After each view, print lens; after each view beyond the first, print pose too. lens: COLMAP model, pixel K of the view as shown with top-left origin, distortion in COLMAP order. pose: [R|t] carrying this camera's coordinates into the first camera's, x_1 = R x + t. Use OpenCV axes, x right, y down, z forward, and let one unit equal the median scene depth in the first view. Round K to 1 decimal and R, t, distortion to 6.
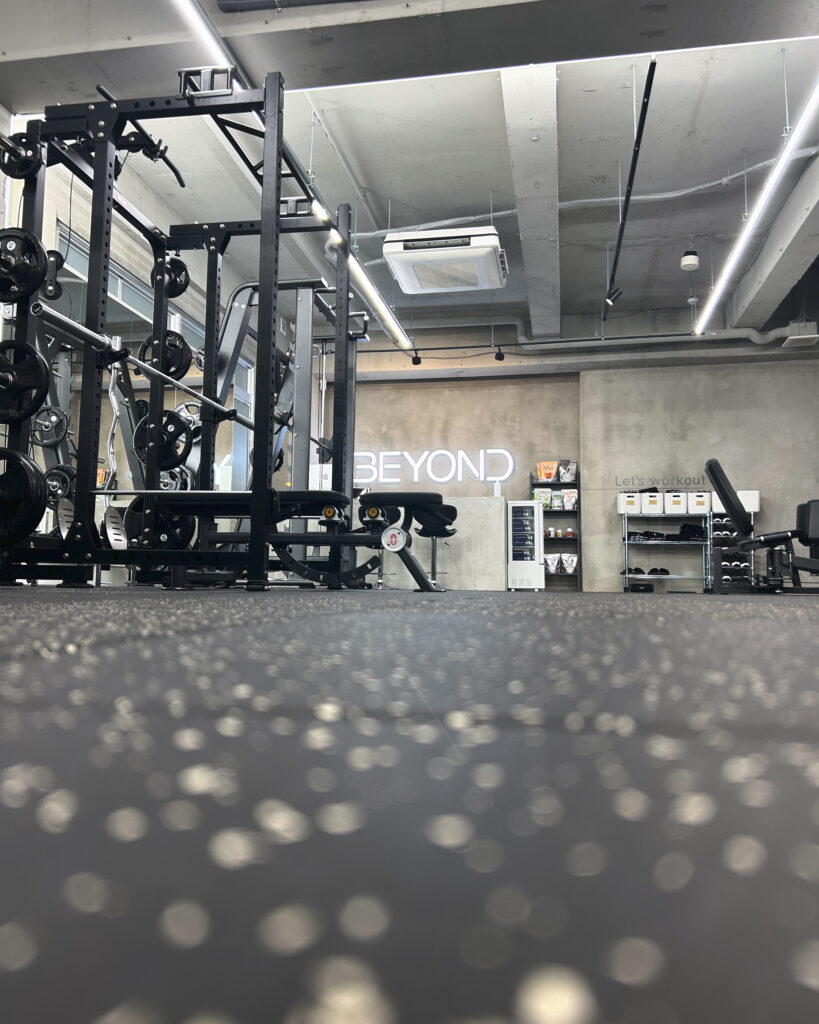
lens RADIAL K [[819.6, 0, 409.5], [0, 819.6, 509.8], [0, 0, 1]] dist [0.003816, -0.000046]
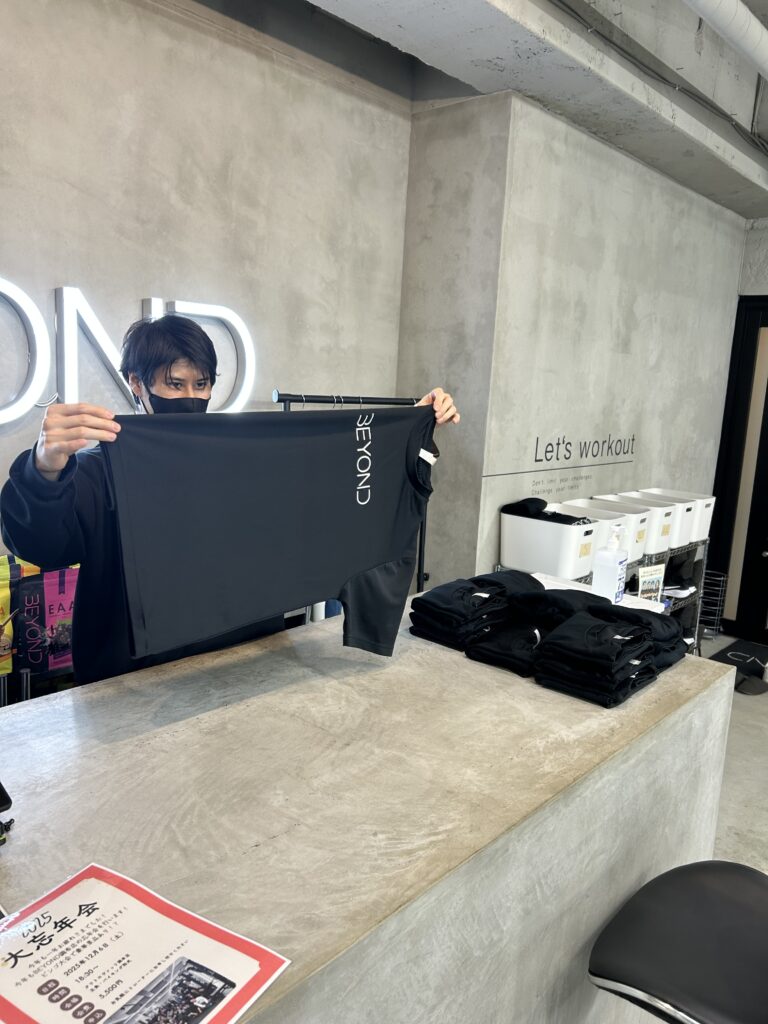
lens RADIAL K [[777.2, 0, 380.5], [0, 777.2, 518.6], [0, 0, 1]] dist [0.017118, -0.034744]
pose [[0.511661, -0.129506, 0.849371, -0.083280], [-0.121382, 0.967764, 0.220679, -0.068176], [-0.850570, -0.216011, 0.479448, 0.812799]]
